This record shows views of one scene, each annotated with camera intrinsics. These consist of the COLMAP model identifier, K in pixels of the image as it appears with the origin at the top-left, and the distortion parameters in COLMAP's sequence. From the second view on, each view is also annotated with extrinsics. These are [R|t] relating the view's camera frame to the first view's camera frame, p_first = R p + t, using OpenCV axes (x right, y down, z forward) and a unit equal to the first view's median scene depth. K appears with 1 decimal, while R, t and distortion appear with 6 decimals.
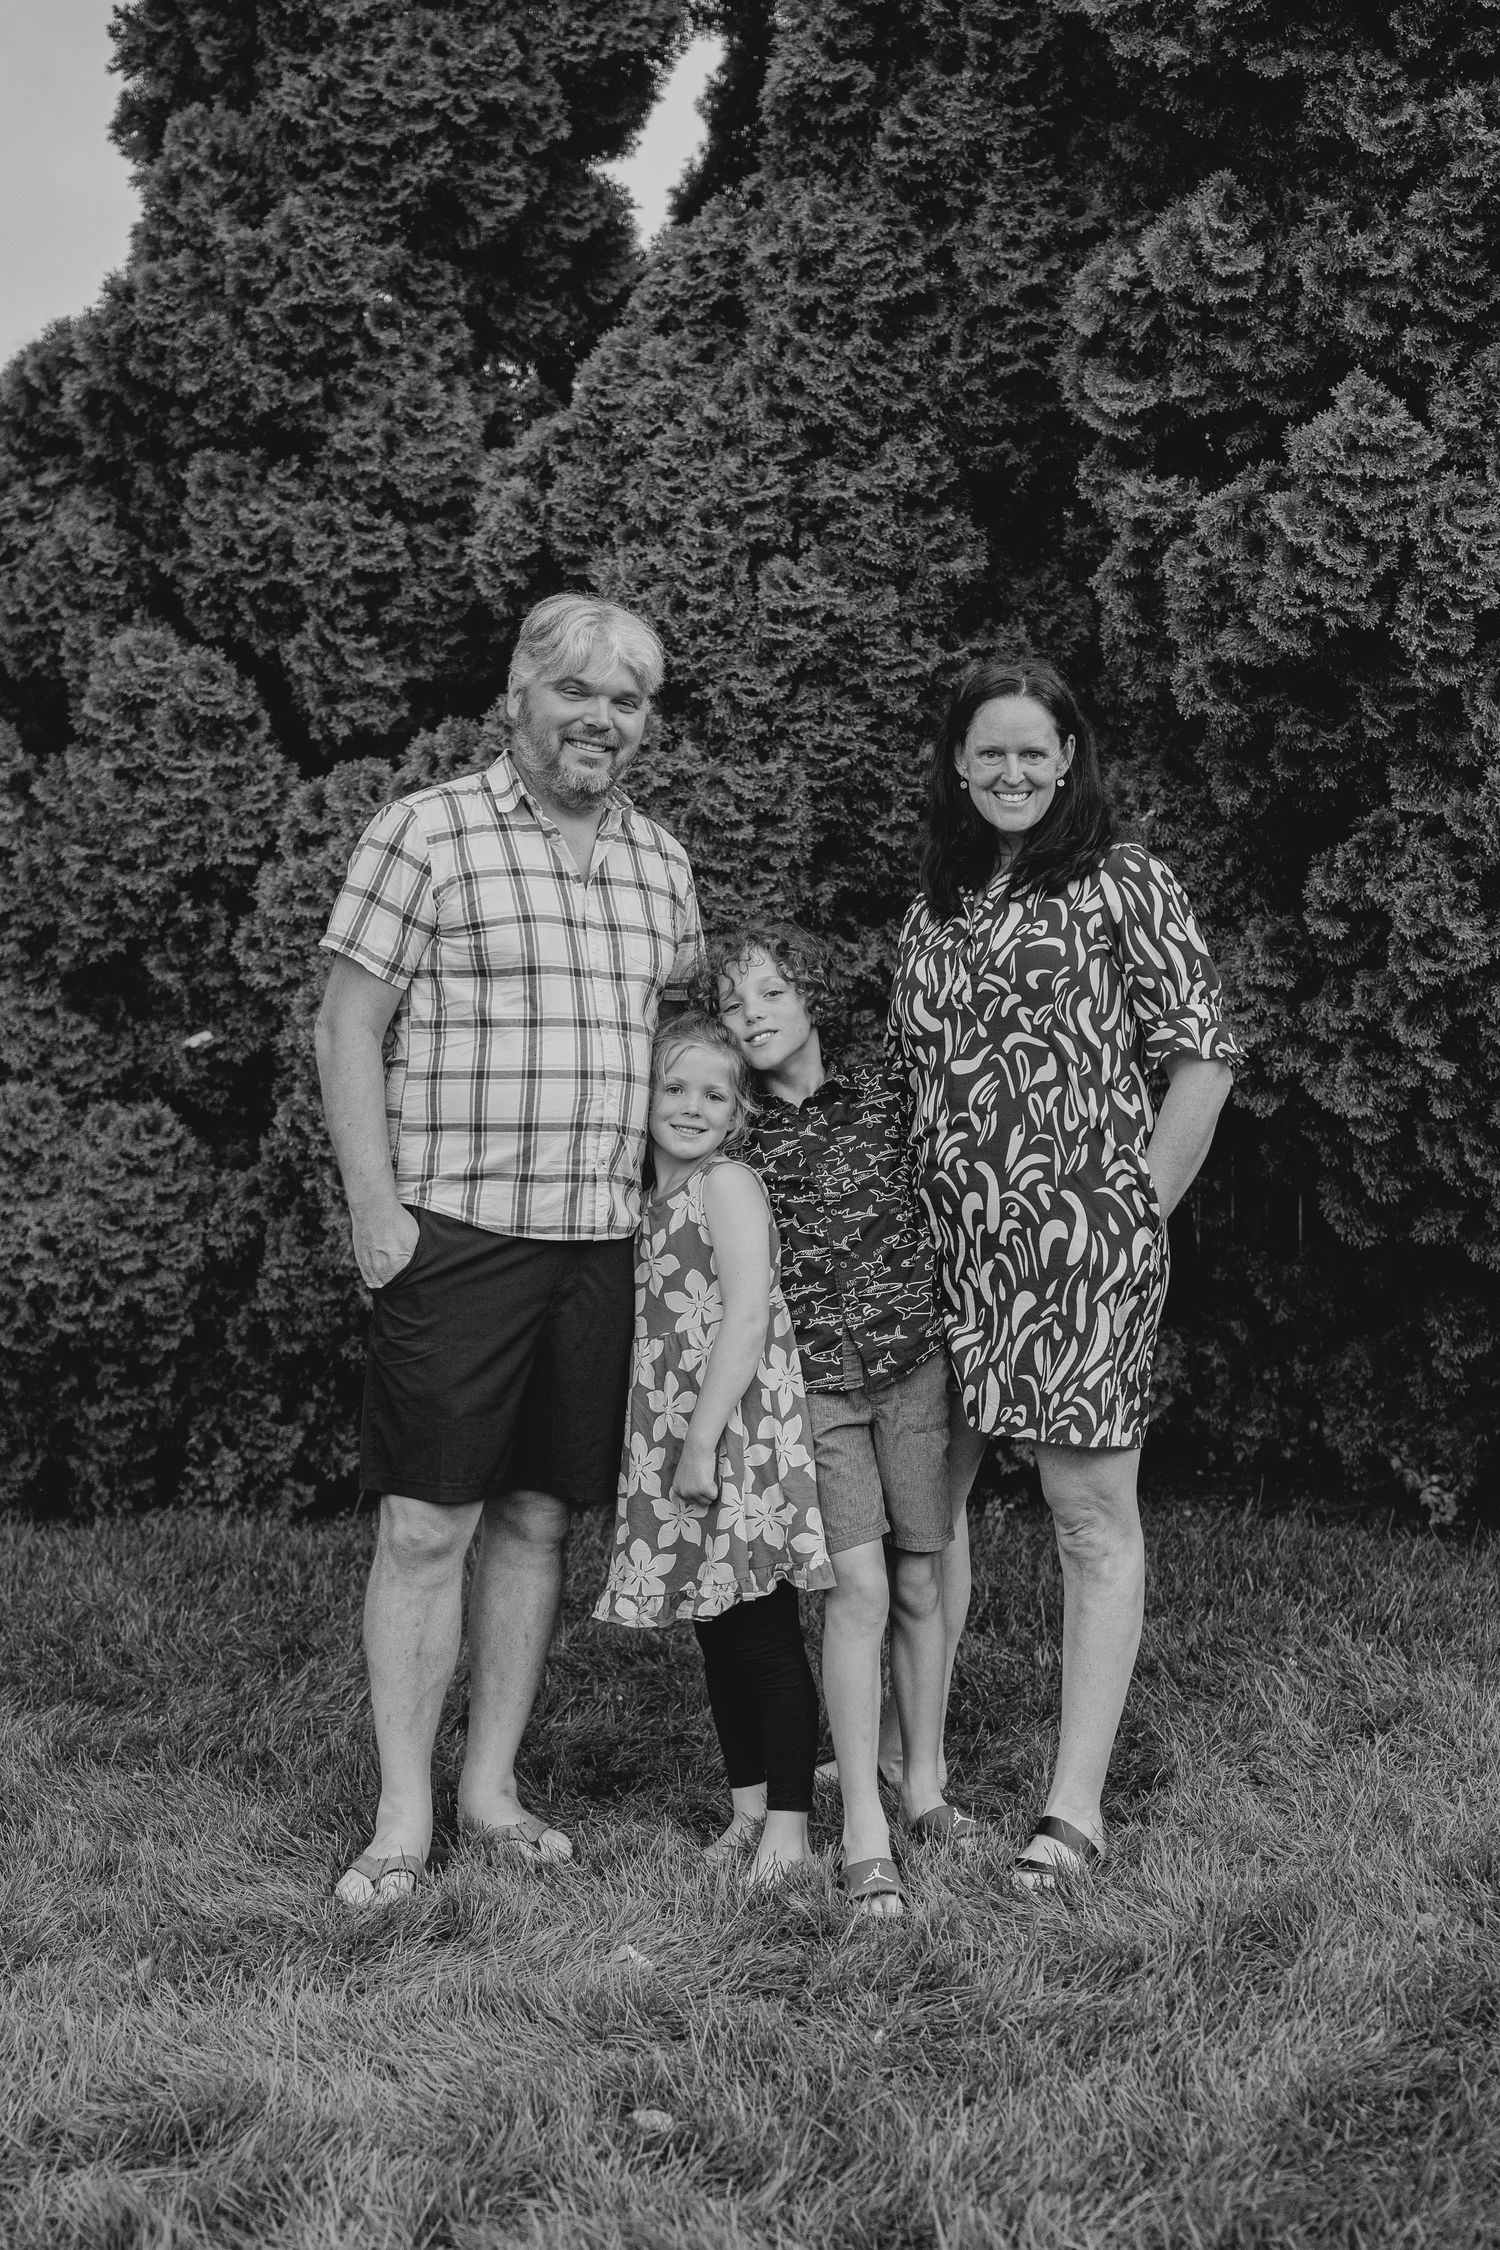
lens RADIAL K [[3149.5, 0, 768.2], [0, 3149.5, 1111.8], [0, 0, 1]] dist [0.005009, 0.000000]
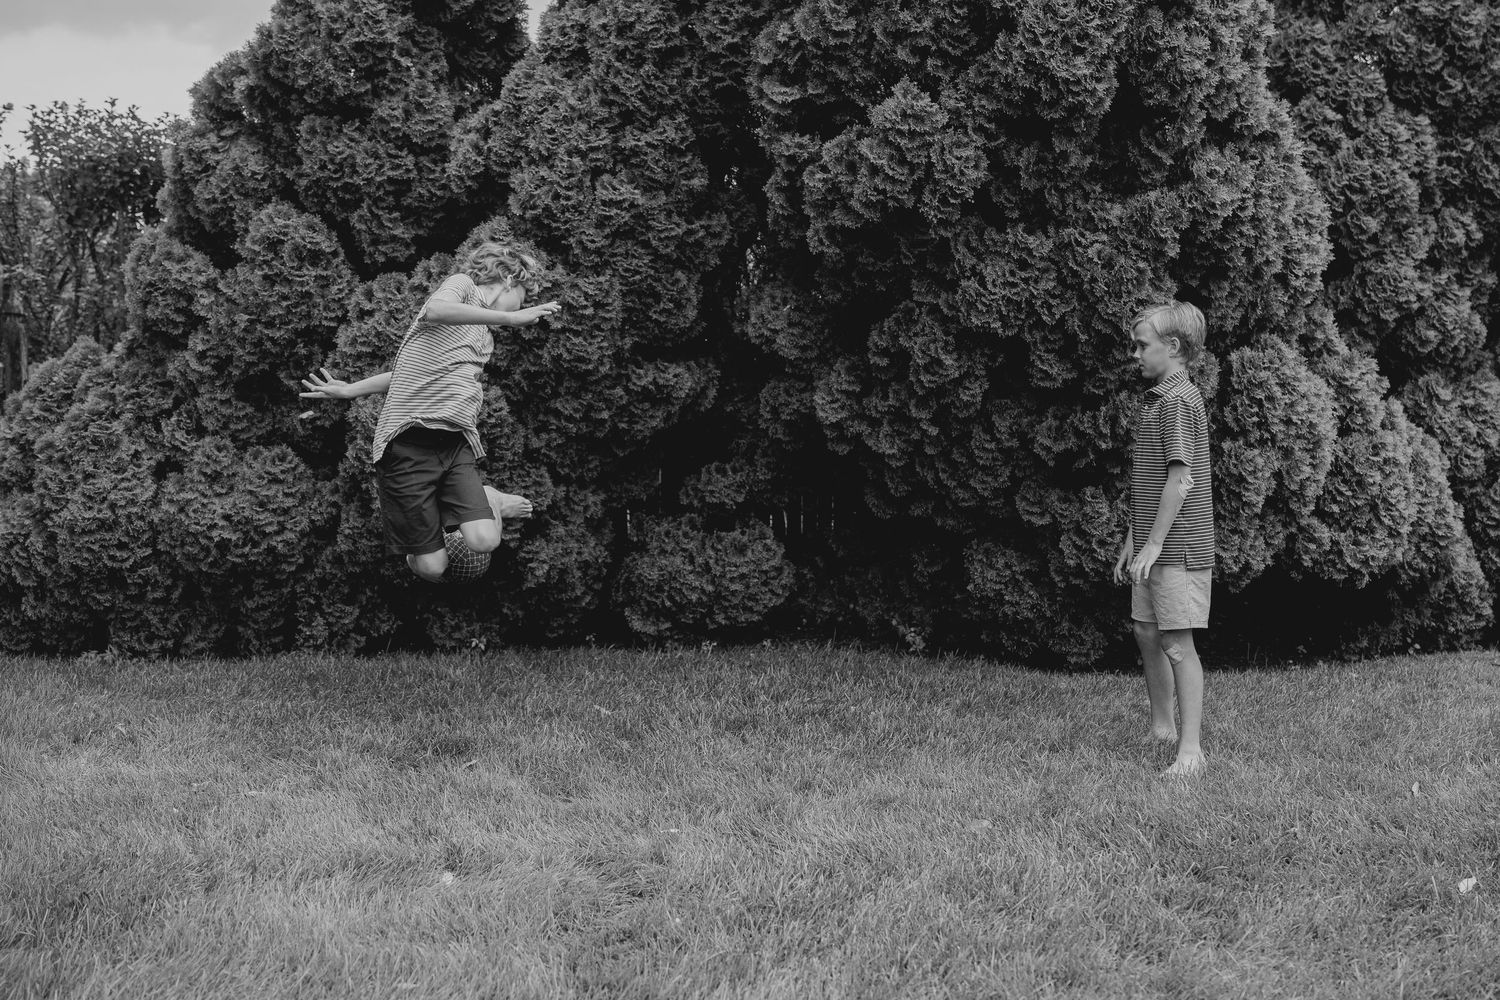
lens RADIAL K [[1342.5, 0, 737.1], [0, 1342.5, 500.6], [0, 0, 1]] dist [-0.005601, 0.017580]
pose [[0.990166, 0.002661, 0.139875, -0.033041], [-0.004115, 0.999940, 0.010104, 0.022740], [-0.139840, -0.010580, 0.990118, 0.137747]]
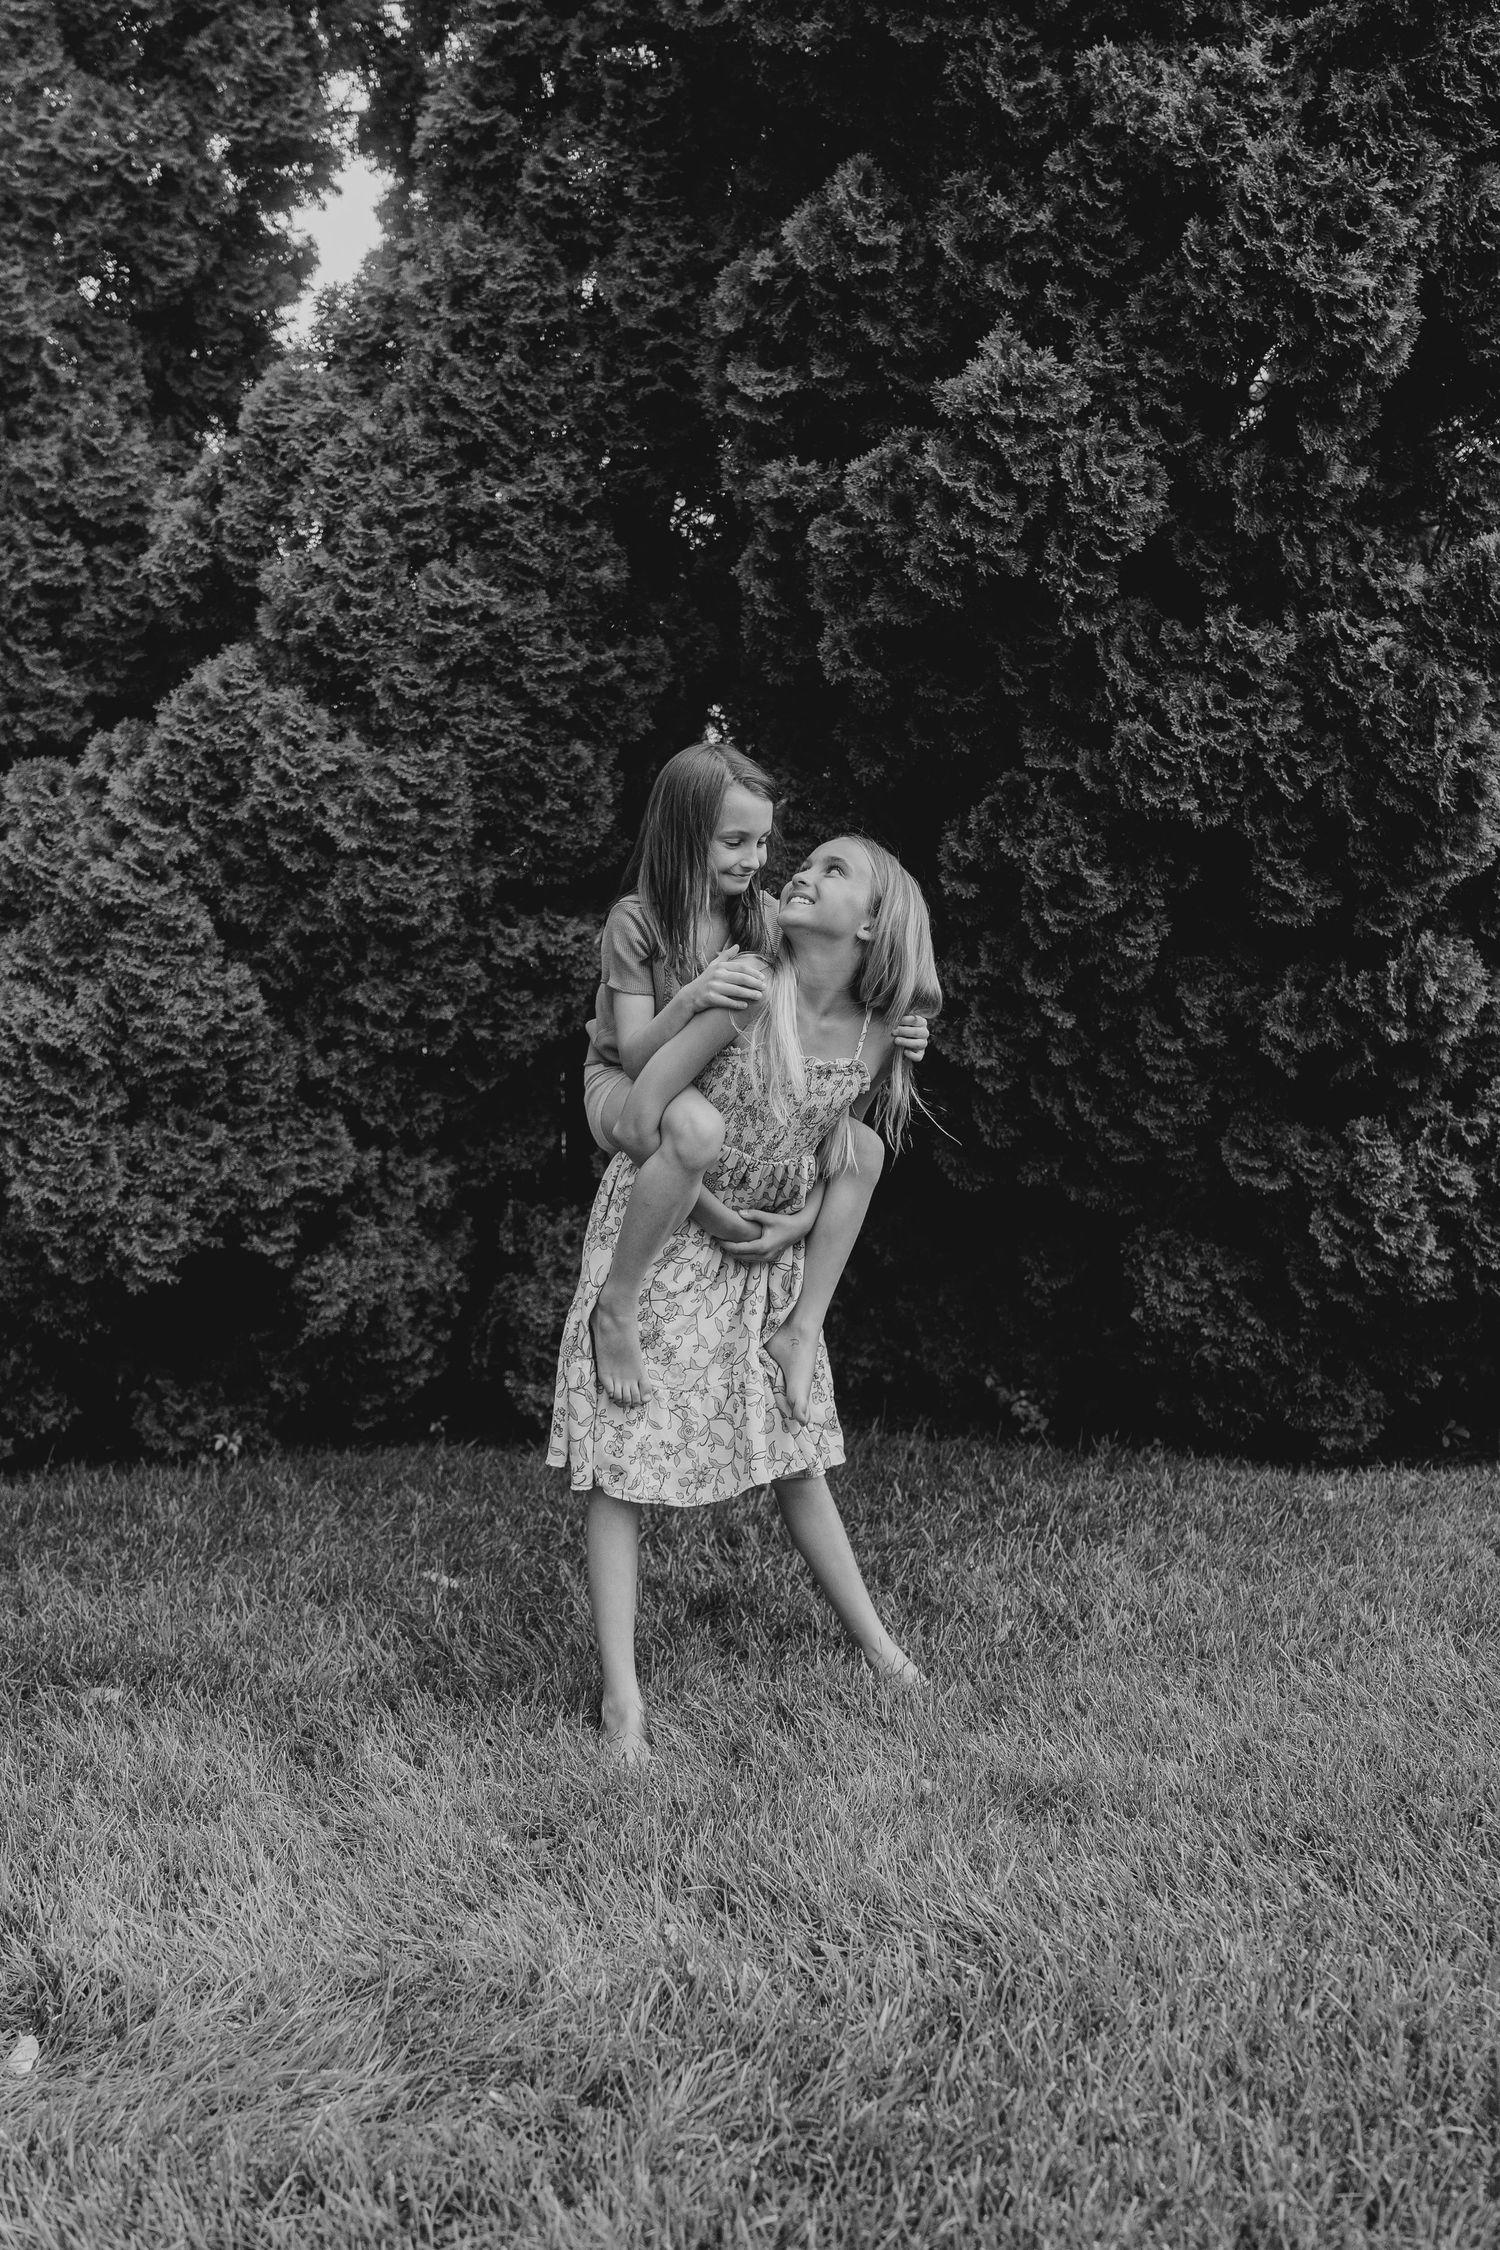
lens RADIAL K [[1925.3, 0, 743.4], [0, 1925.3, 1135.5], [0, 0, 1]] dist [-0.006659, -0.000997]
pose [[0.986272, -0.019247, 0.164001, -0.004947], [0.023397, 0.999452, -0.023408, 0.037495], [-0.163460, 0.026924, 0.986182, 0.339340]]
